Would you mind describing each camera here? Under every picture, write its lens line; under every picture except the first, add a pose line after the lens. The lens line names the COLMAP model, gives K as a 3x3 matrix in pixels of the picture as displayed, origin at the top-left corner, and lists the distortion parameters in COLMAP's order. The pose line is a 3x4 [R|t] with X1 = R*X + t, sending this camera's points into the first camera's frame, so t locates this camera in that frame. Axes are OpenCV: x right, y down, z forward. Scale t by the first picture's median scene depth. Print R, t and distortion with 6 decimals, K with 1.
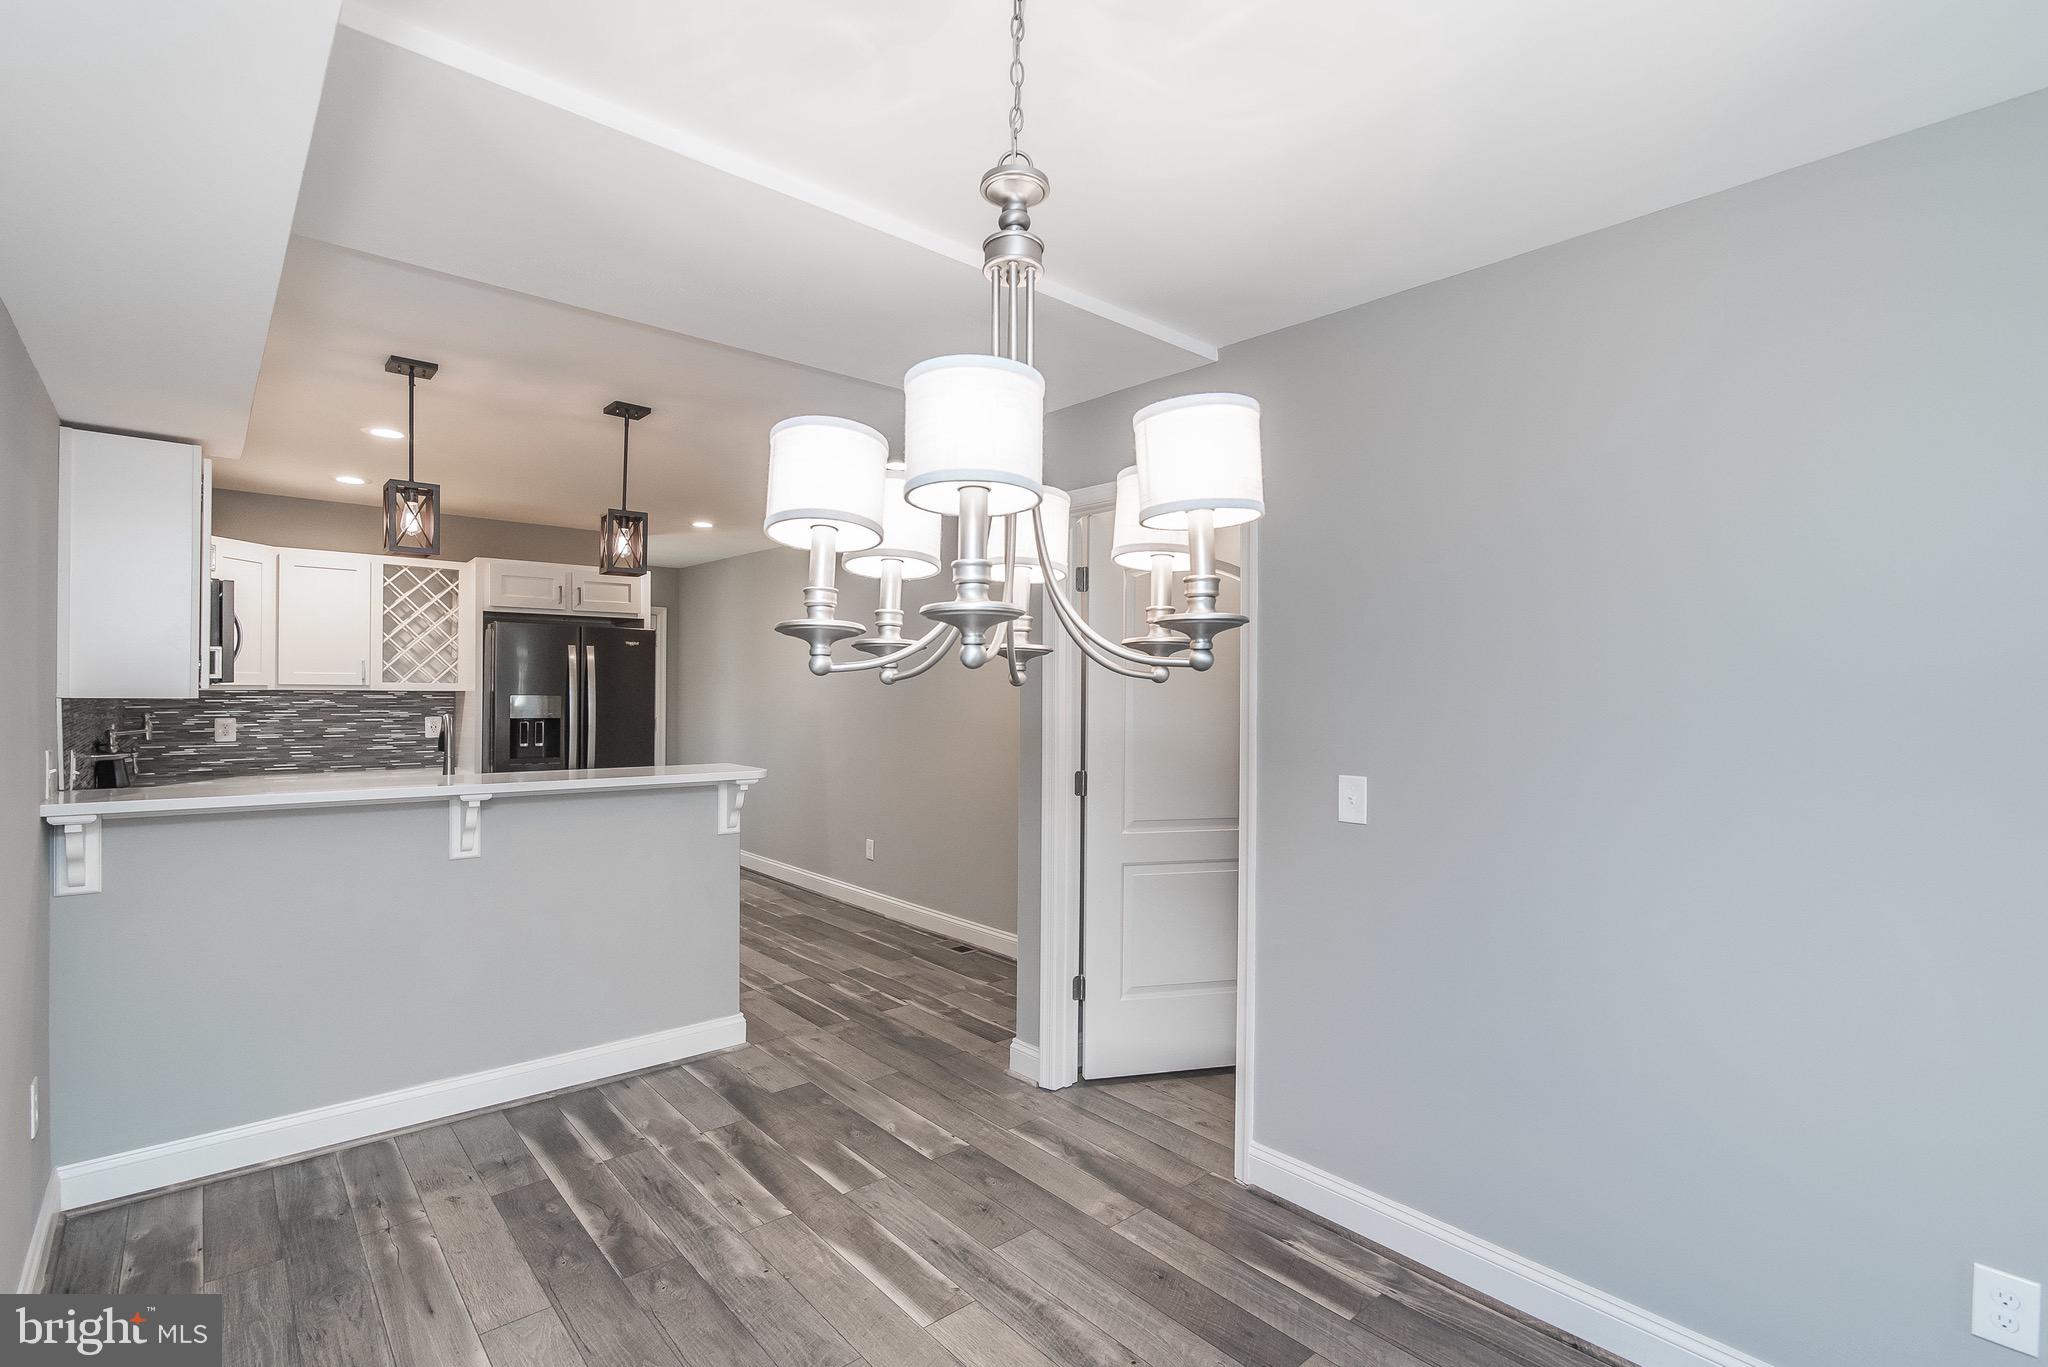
lens RADIAL K [[938.6, 0, 1034.5], [0, 938.6, 700.5], [0, 0, 1]] dist [-0.019376, 0.005413]
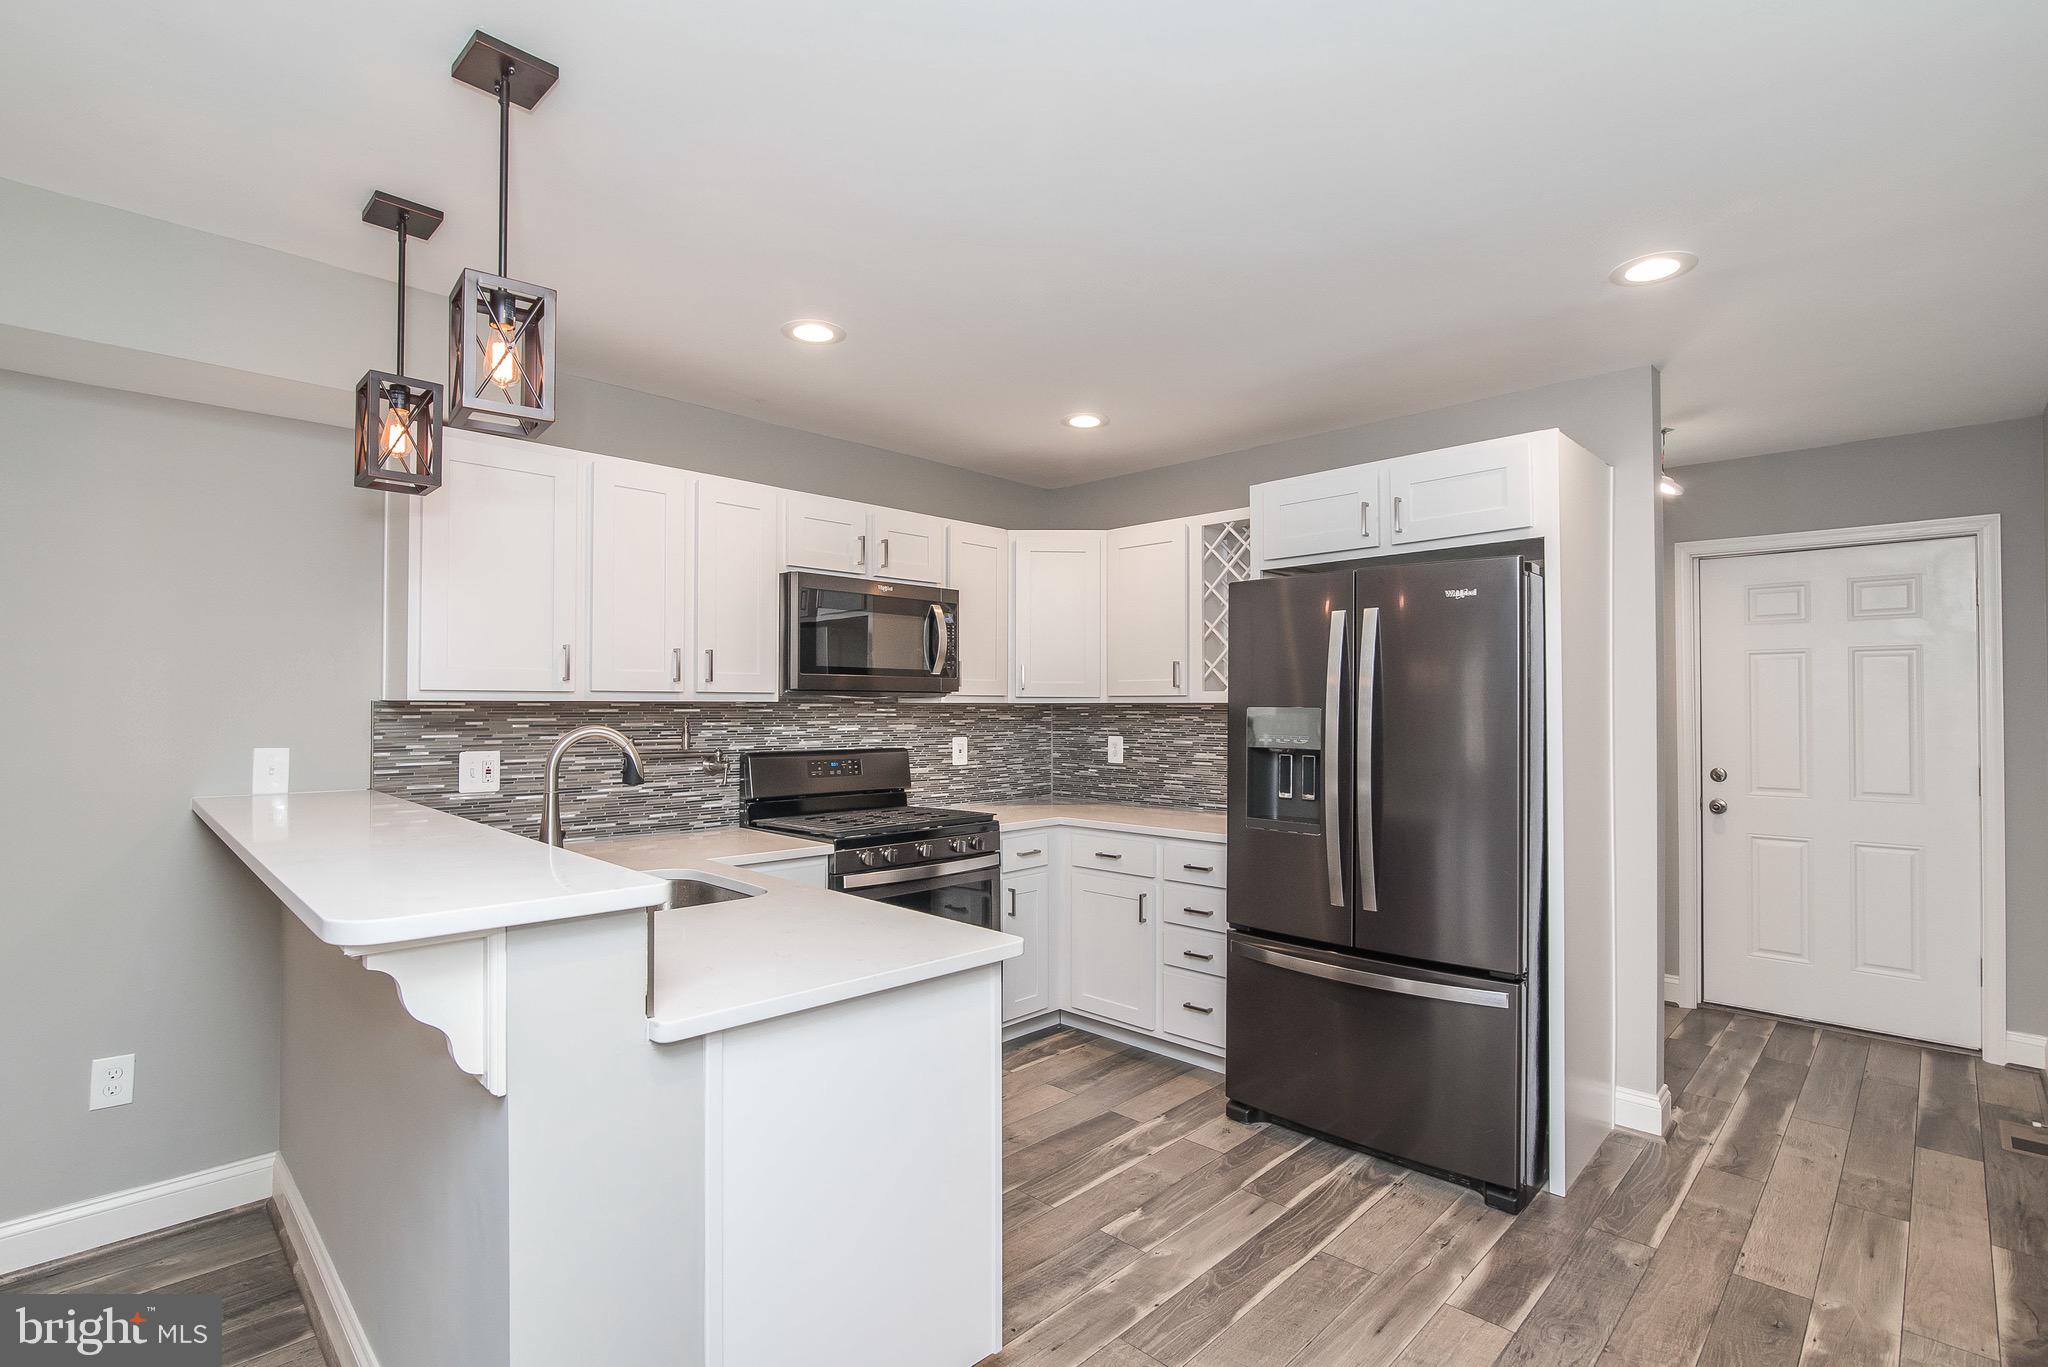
lens RADIAL K [[938.6, 0, 965.3], [0, 938.6, 680.0], [0, 0, 1]] dist [-0.019376, 0.005413]
pose [[0.027003, -0.040366, -0.998820, 0.008832], [-0.014656, 0.999061, -0.040772, 0.003949], [0.999528, 0.015740, 0.026386, 0.788595]]
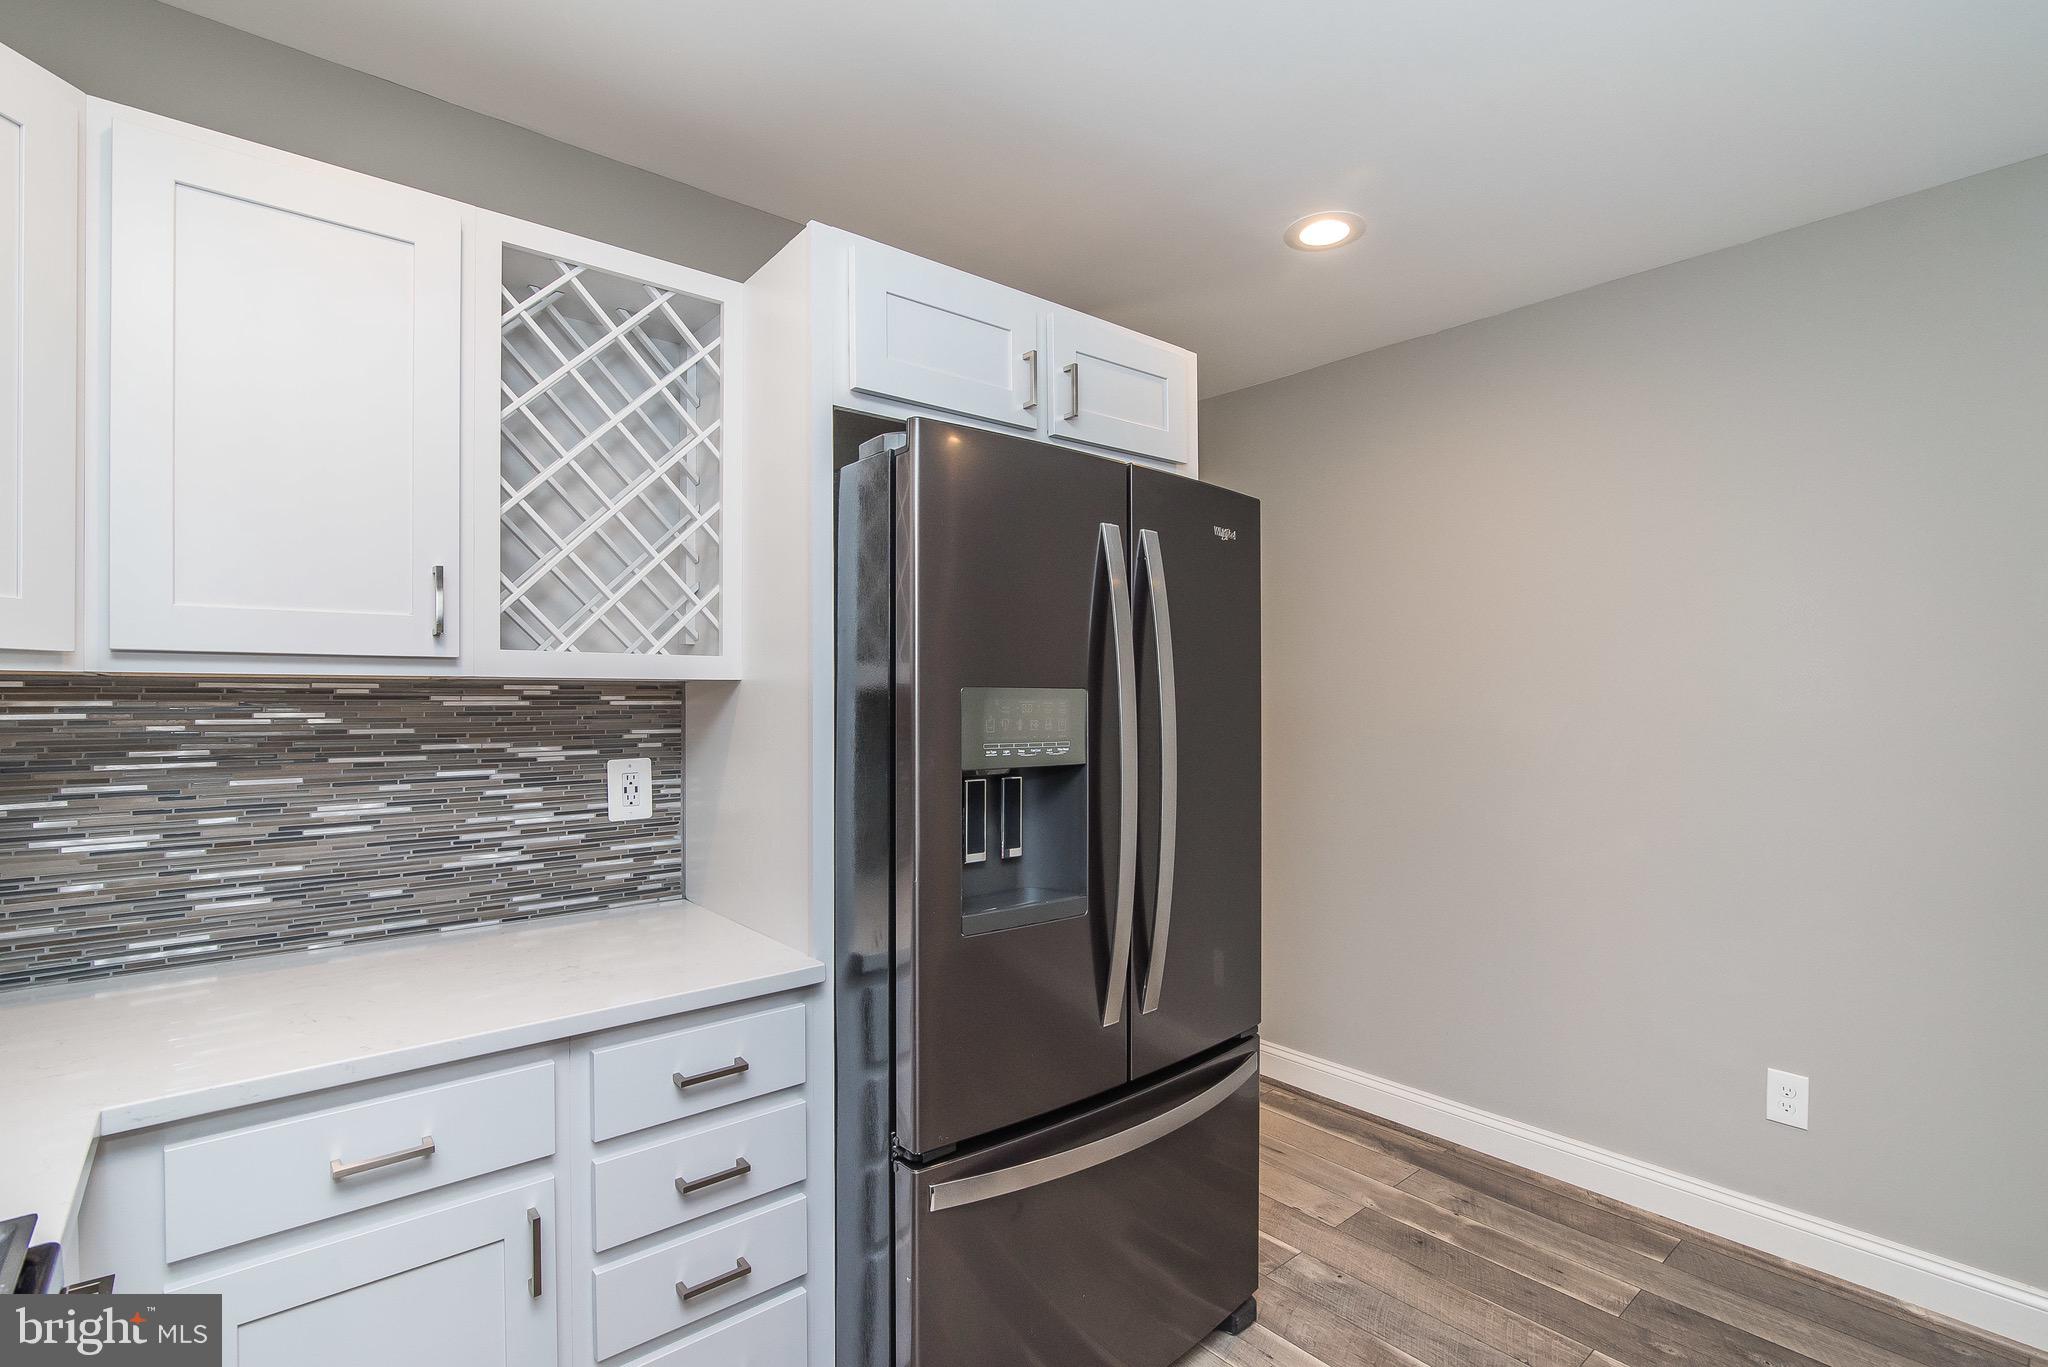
lens RADIAL K [[938.6, 0, 1024.4], [0, 938.6, 704.7], [0, 0, 1]] dist [-0.019376, 0.005413]
pose [[0.999633, -0.013515, -0.023457, -0.523857], [0.013293, 0.999866, -0.009589, 0.002847], [0.023584, 0.009273, 0.999679, 0.703845]]
